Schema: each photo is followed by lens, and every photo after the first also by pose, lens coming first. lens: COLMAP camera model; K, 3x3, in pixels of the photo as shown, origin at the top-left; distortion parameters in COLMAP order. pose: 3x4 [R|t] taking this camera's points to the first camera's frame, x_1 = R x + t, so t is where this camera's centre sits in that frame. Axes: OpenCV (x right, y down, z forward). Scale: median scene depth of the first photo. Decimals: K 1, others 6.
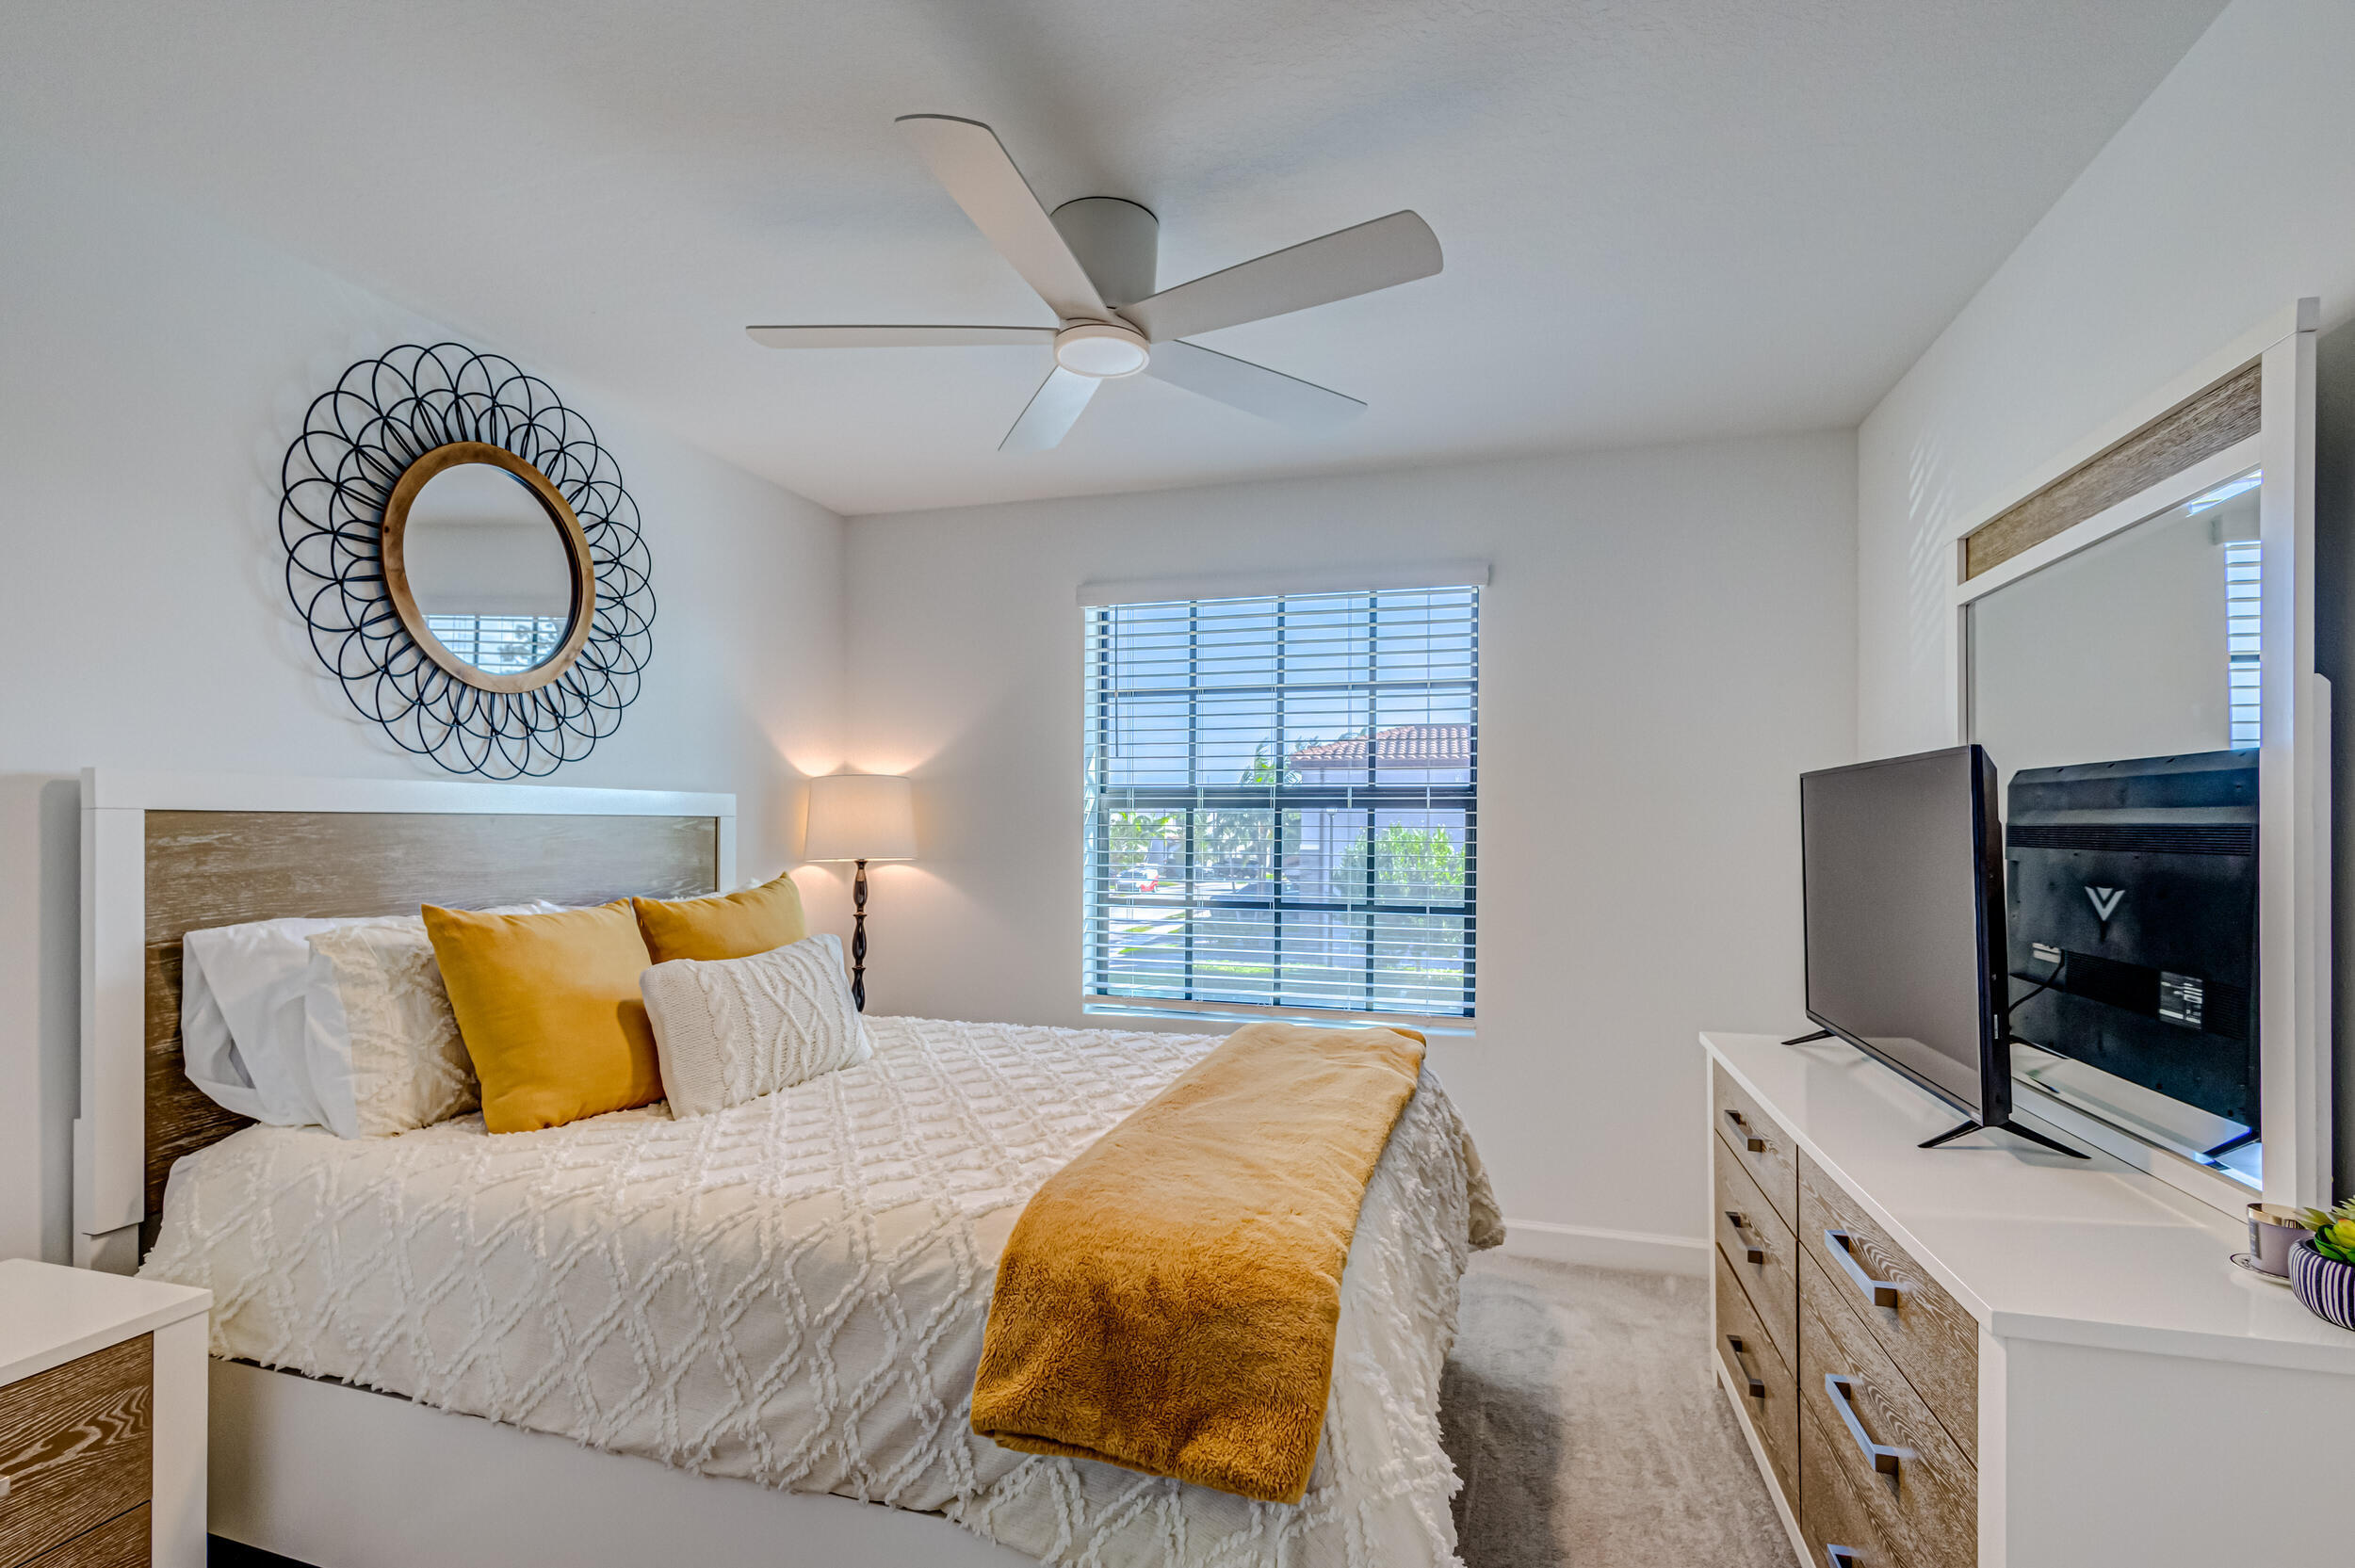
lens RADIAL K [[1106.9, 0, 1164.4], [0, 1106.9, 812.2], [0, 0, 1]] dist [0.006230, 0.000054]
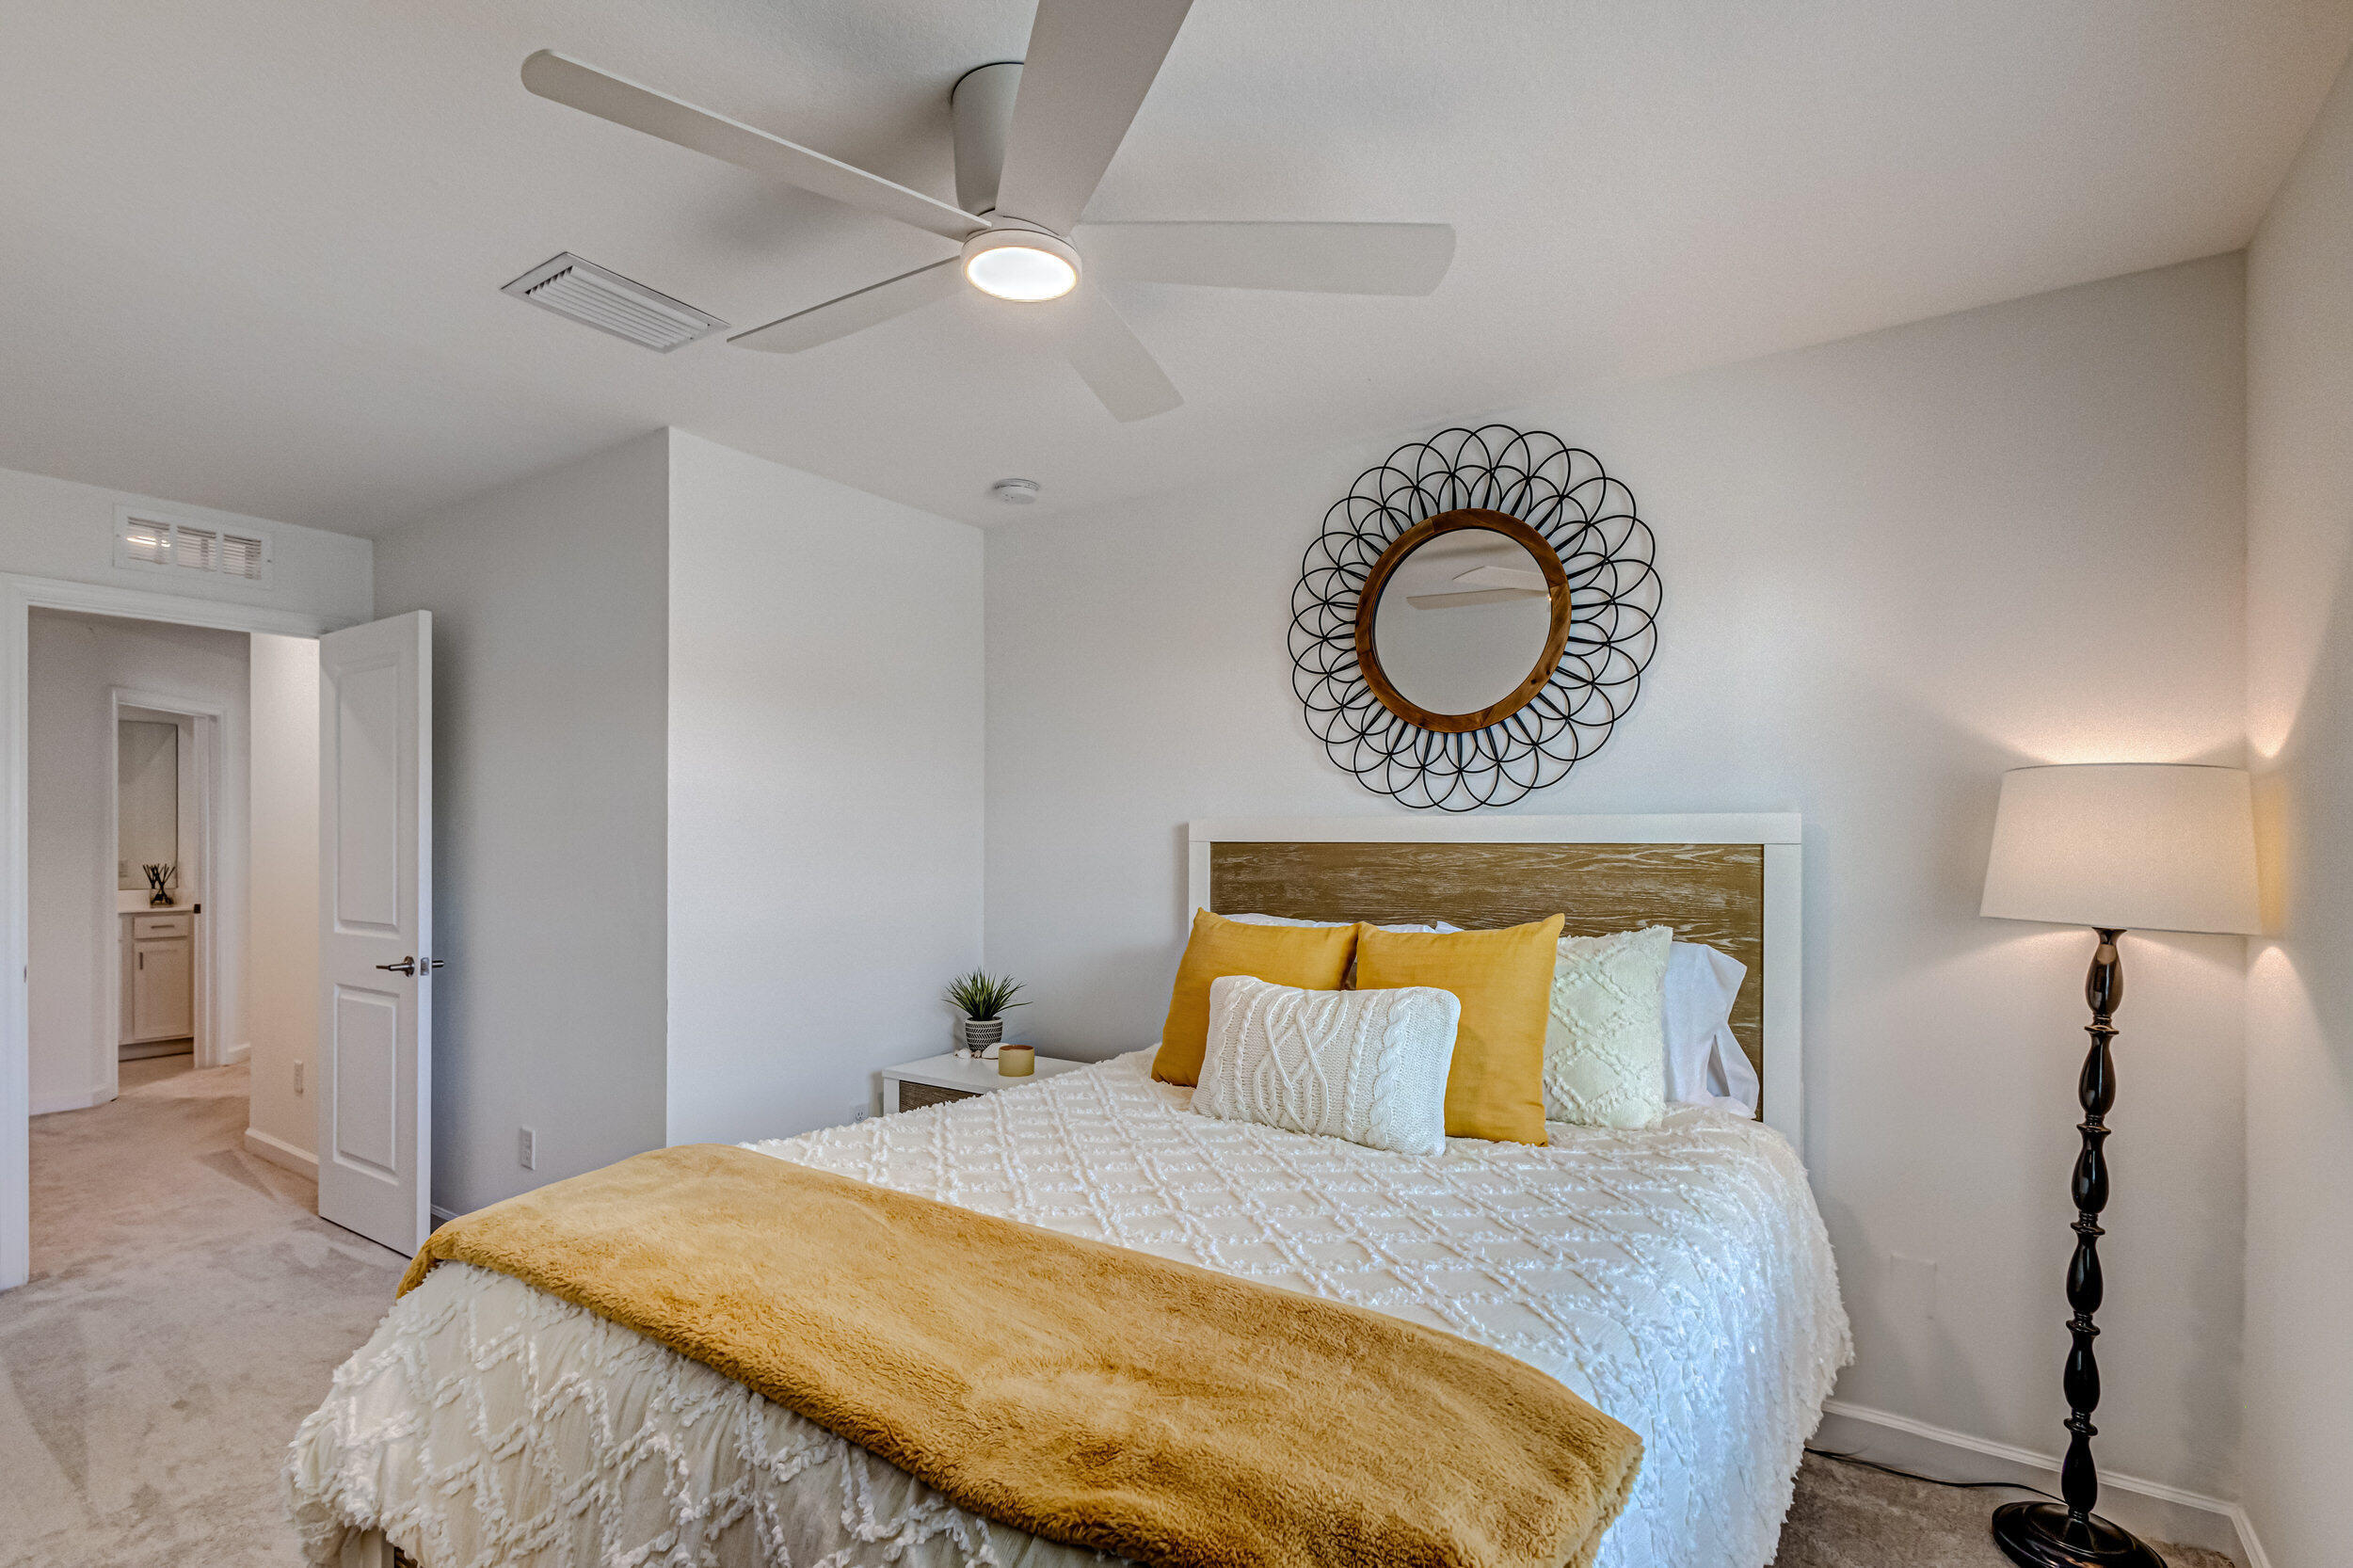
lens RADIAL K [[1106.1, 0, 1163.4], [0, 1106.1, 812.2], [0, 0, 1]] dist [0.006230, 0.000054]
pose [[-0.318108, -0.034774, -0.947416, 0.583932], [0.004660, 0.999258, -0.038241, 0.013544], [0.948043, -0.016580, -0.317710, 1.191312]]
